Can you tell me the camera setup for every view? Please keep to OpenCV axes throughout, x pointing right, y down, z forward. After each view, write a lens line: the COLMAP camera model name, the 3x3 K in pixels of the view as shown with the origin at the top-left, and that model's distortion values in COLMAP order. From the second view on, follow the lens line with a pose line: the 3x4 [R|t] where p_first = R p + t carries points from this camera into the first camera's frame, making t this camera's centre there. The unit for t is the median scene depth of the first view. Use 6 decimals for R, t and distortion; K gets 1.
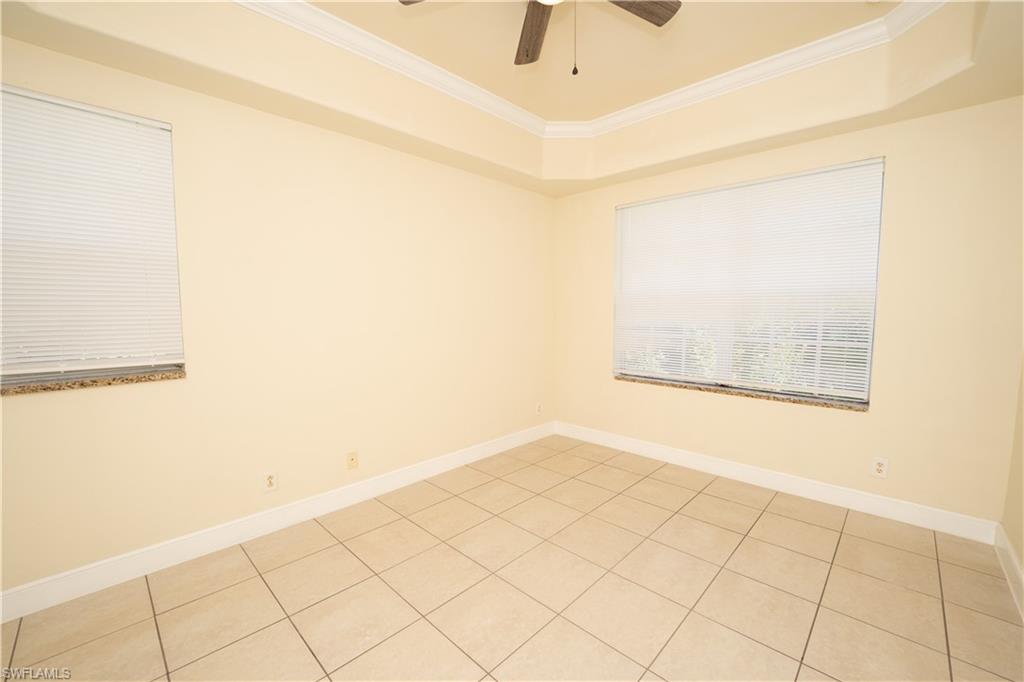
lens RADIAL K [[415.8, 0, 514.6], [0, 415.8, 346.7], [0, 0, 1]] dist [-0.025029, 0.000414]
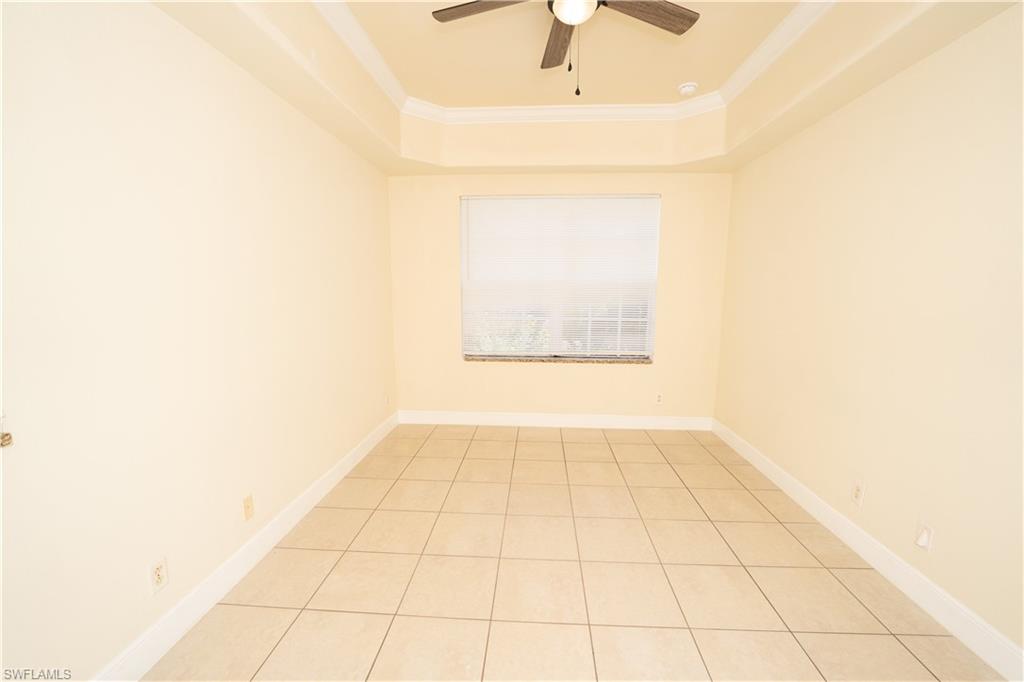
lens RADIAL K [[415.8, 0, 514.6], [0, 415.8, 346.7], [0, 0, 1]] dist [-0.025029, 0.000414]
pose [[0.761301, -0.086942, 0.642544, -0.429988], [0.052729, 0.995989, 0.072292, -0.035077], [-0.646252, -0.021155, 0.762831, 0.128332]]
